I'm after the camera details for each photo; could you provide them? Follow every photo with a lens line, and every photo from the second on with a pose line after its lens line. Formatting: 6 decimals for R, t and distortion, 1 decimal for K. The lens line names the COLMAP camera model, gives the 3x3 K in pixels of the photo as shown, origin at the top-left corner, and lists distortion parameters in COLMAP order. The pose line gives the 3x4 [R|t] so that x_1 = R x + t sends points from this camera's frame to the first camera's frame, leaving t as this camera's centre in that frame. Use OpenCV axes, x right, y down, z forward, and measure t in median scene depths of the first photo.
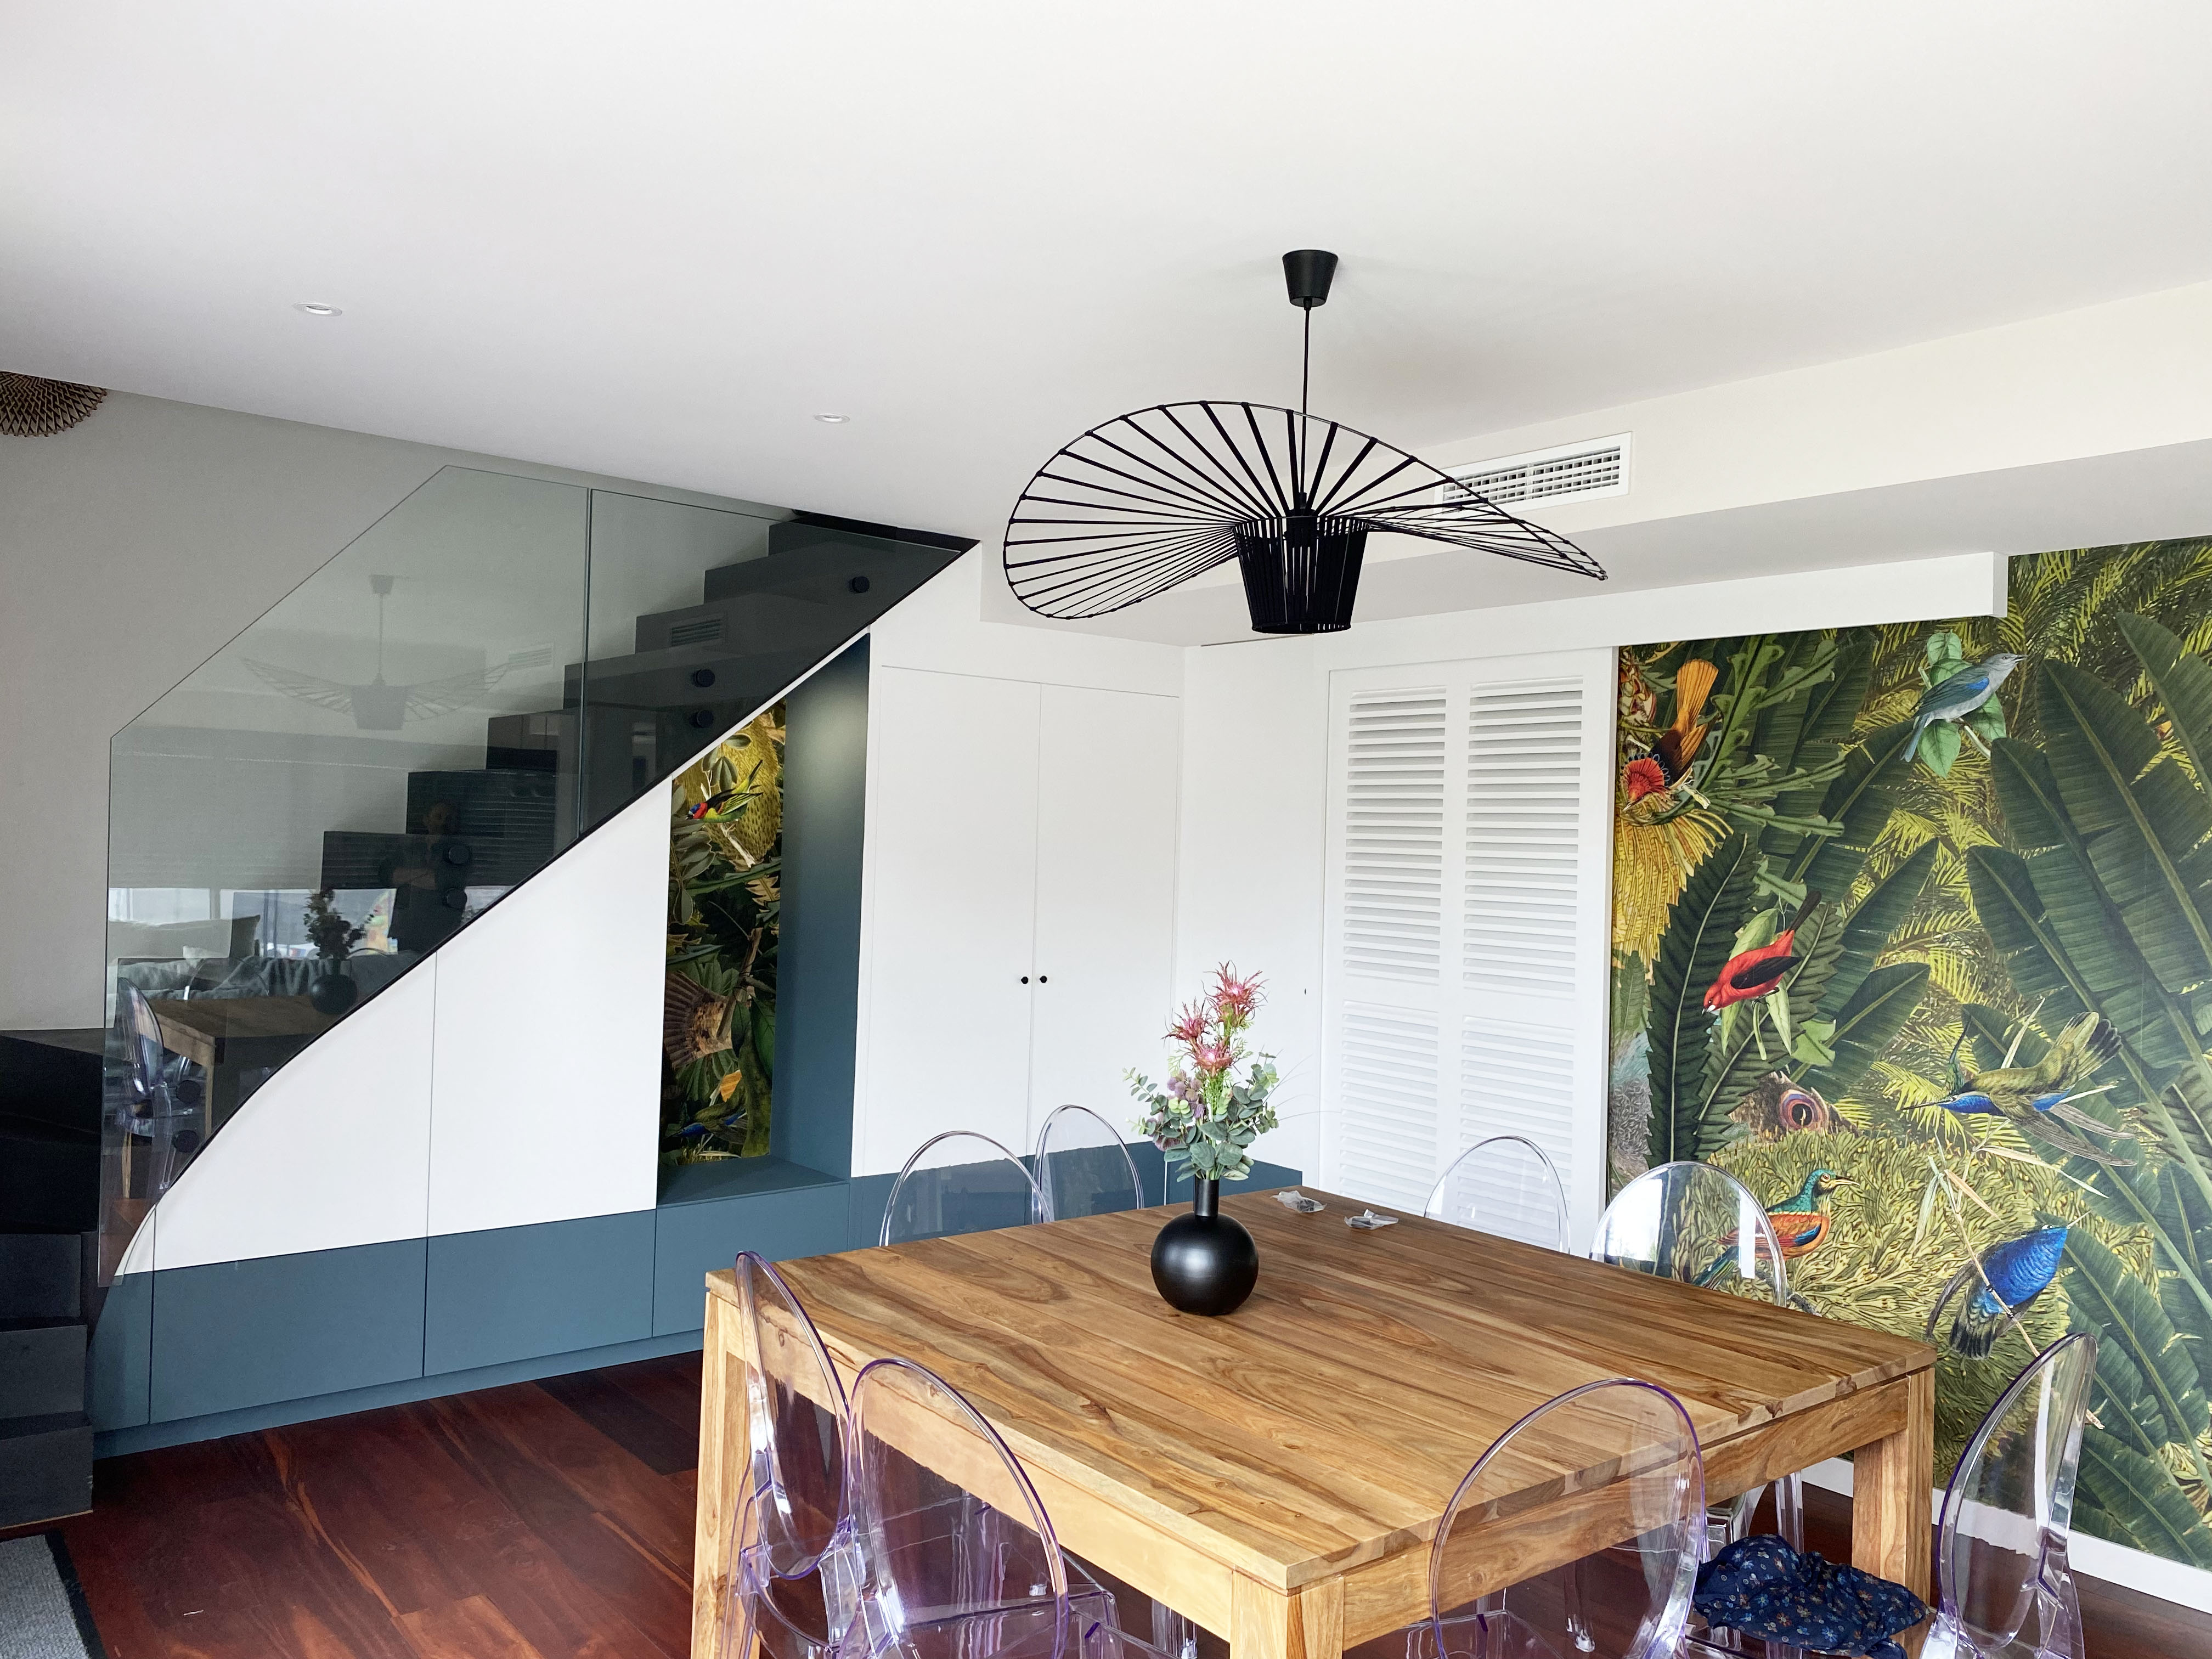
lens RADIAL K [[1645.3, 0, 1106.0], [0, 1645.3, 829.5], [0, 0, 1]] dist [0.002086, -0.002501]
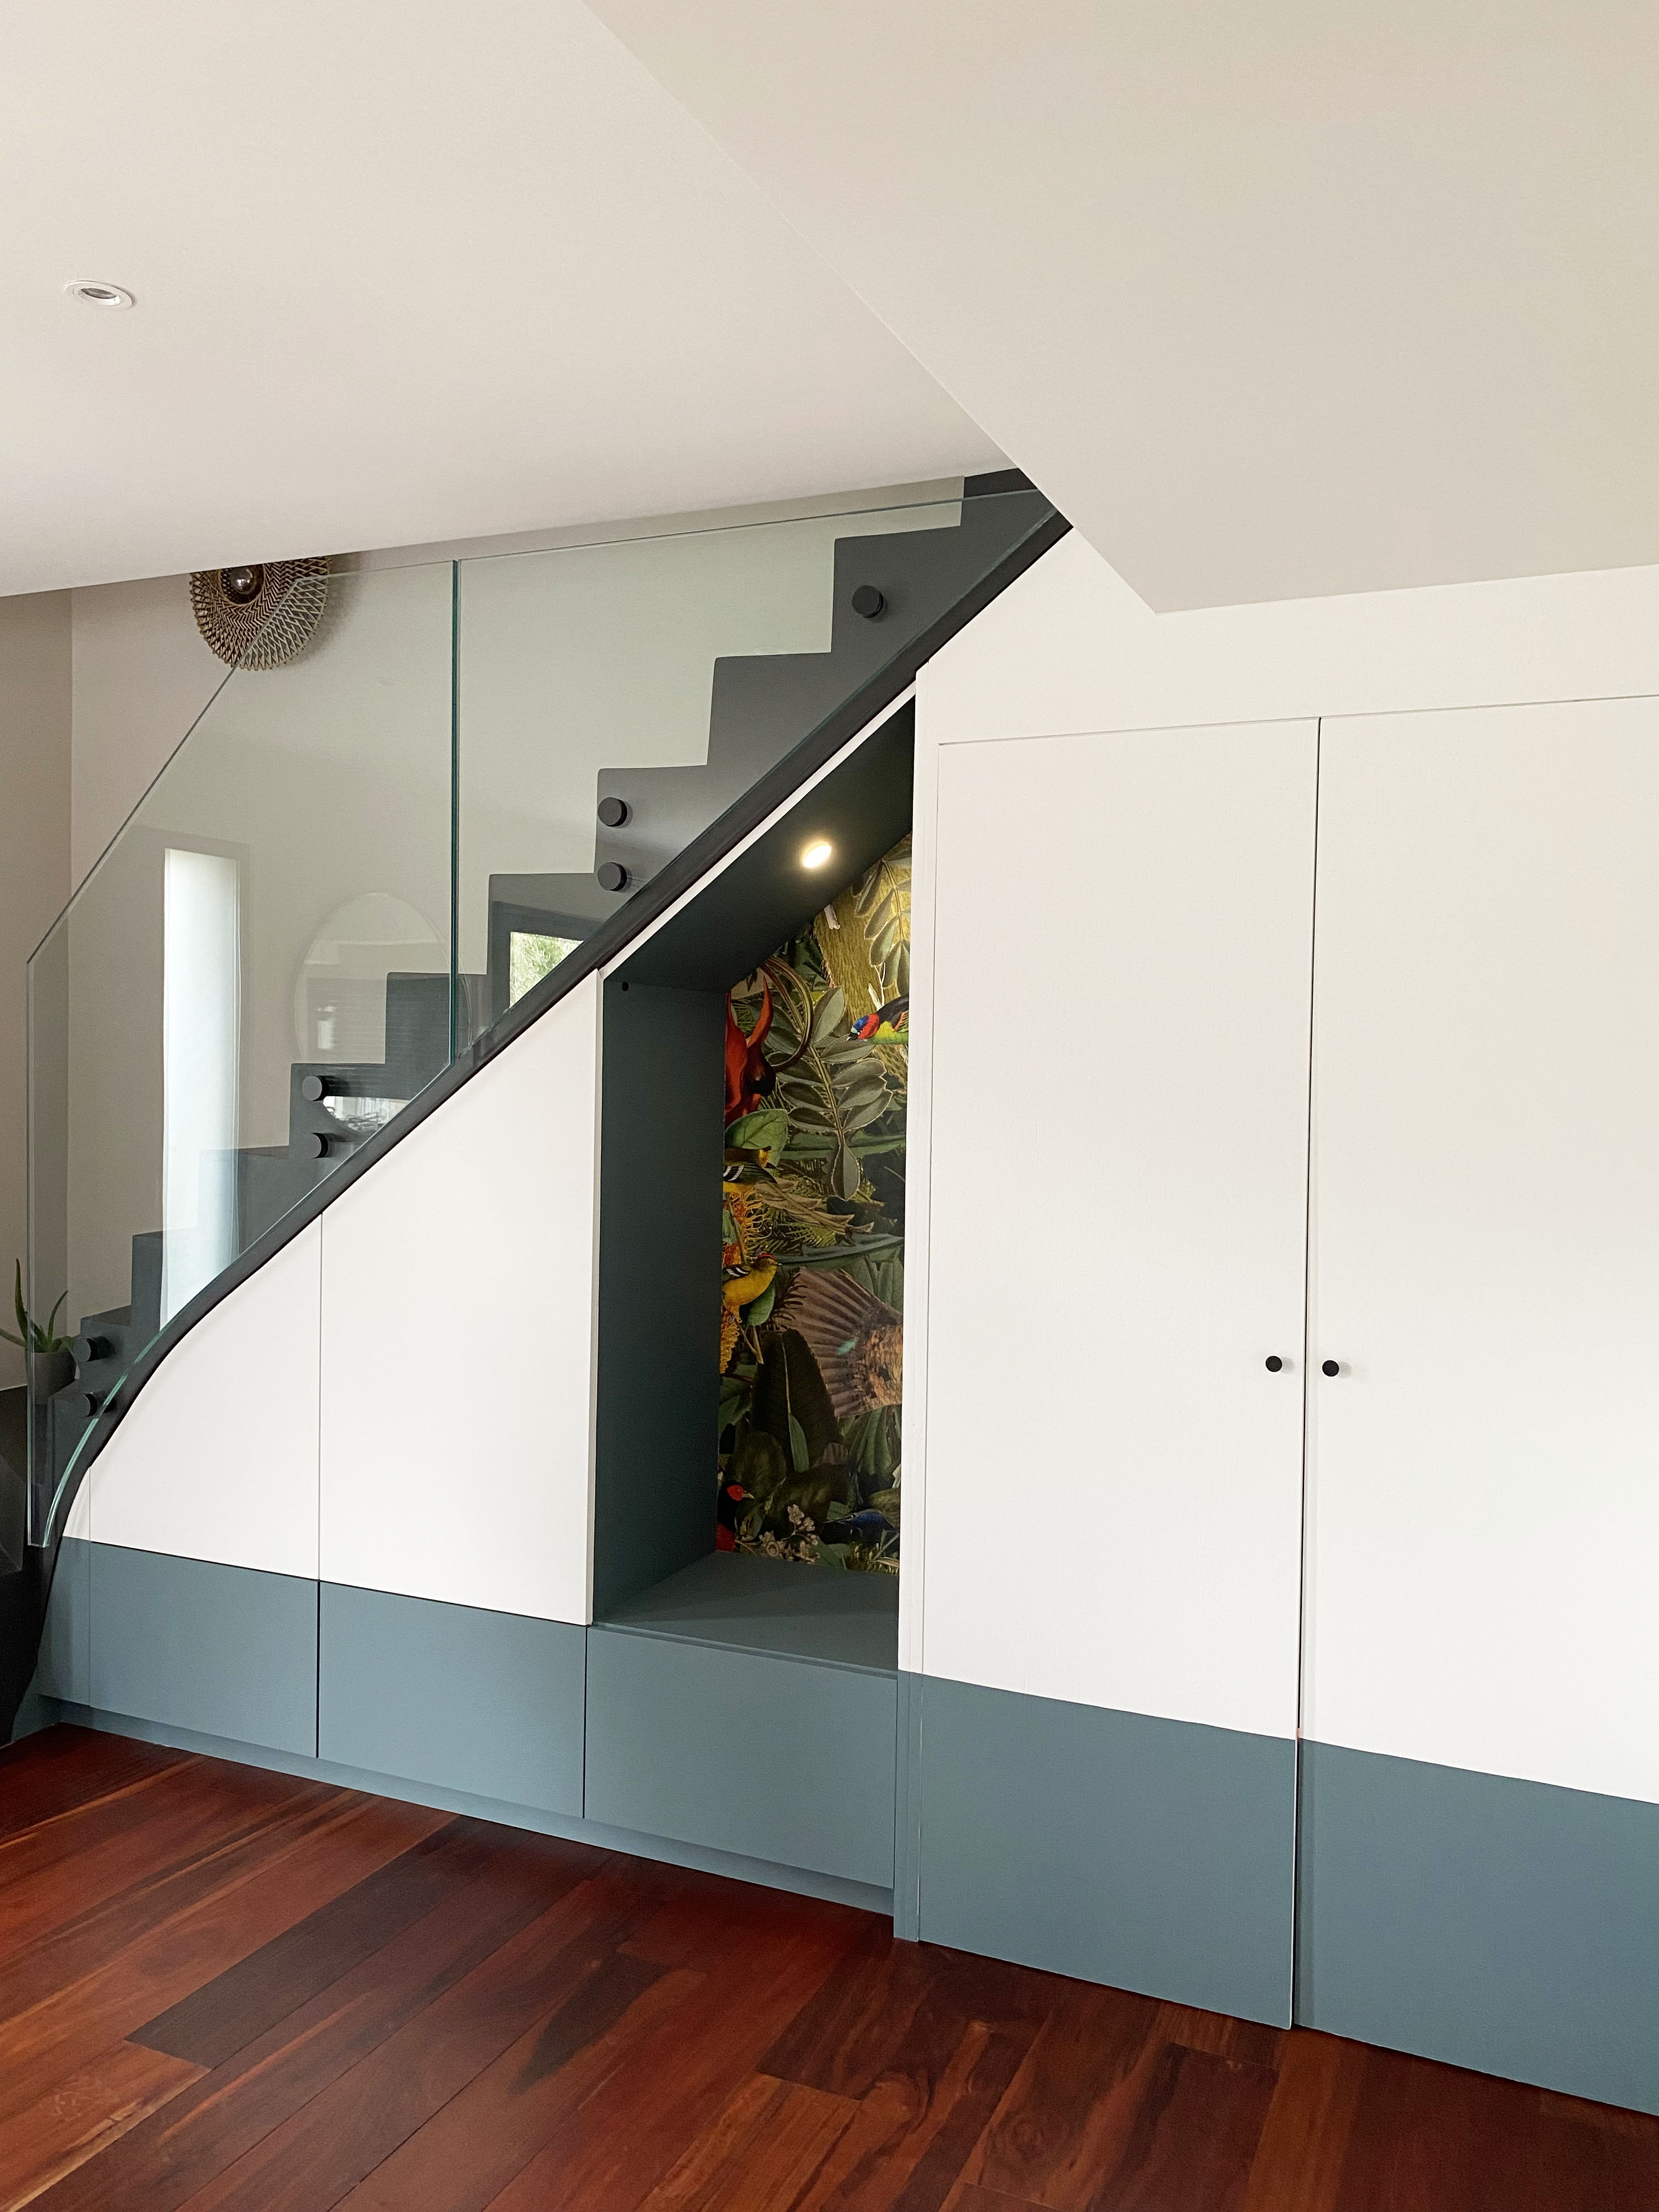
lens RADIAL K [[1645.3, 0, 825.0], [0, 1645.3, 1048.9], [0, 0, 1]] dist [0.002086, -0.002501]
pose [[0.454483, -0.022226, -0.890478, 0.410969], [0.006620, 0.999745, -0.021575, 0.014316], [0.890731, 0.003910, 0.454514, 0.878037]]
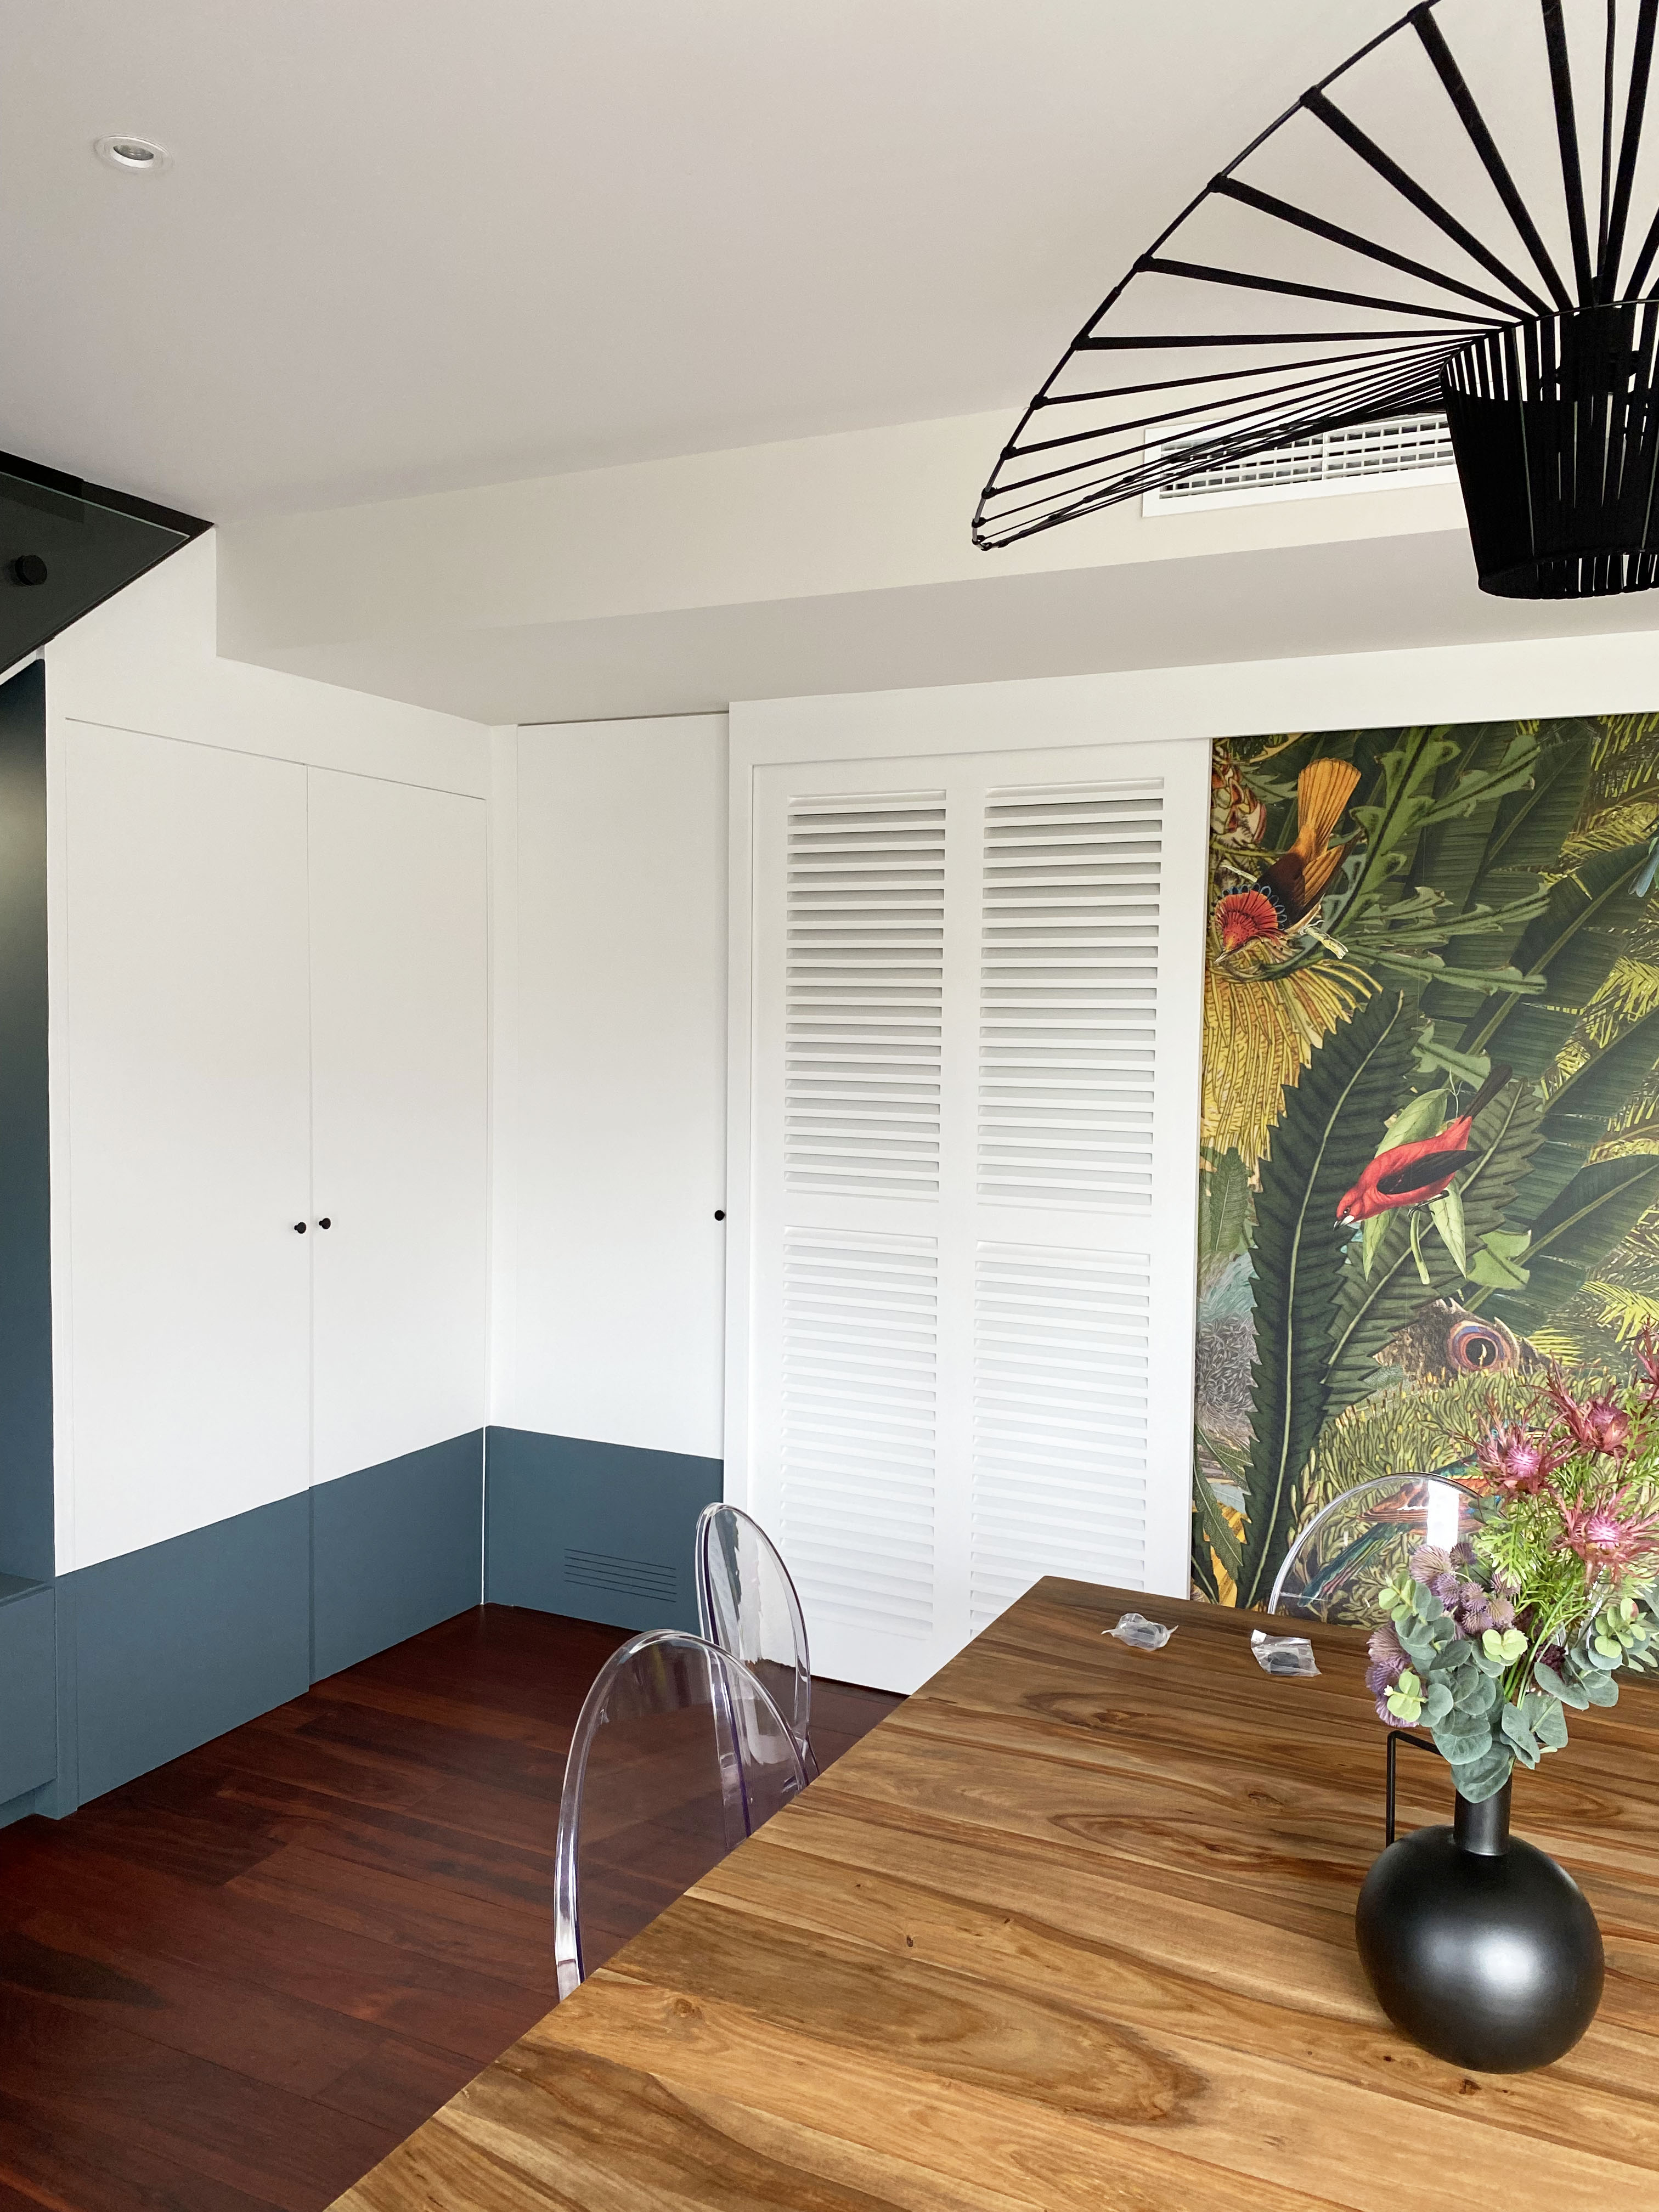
lens RADIAL K [[1697.0, 0, 829.5], [0, 1697.0, 1106.0], [0, 0, 1]] dist [0.032457, -0.006270]
pose [[0.905409, -0.044856, 0.422165, -0.186440], [0.011527, 0.996633, 0.081174, -0.011641], [-0.424385, -0.068629, 0.902877, 0.397165]]
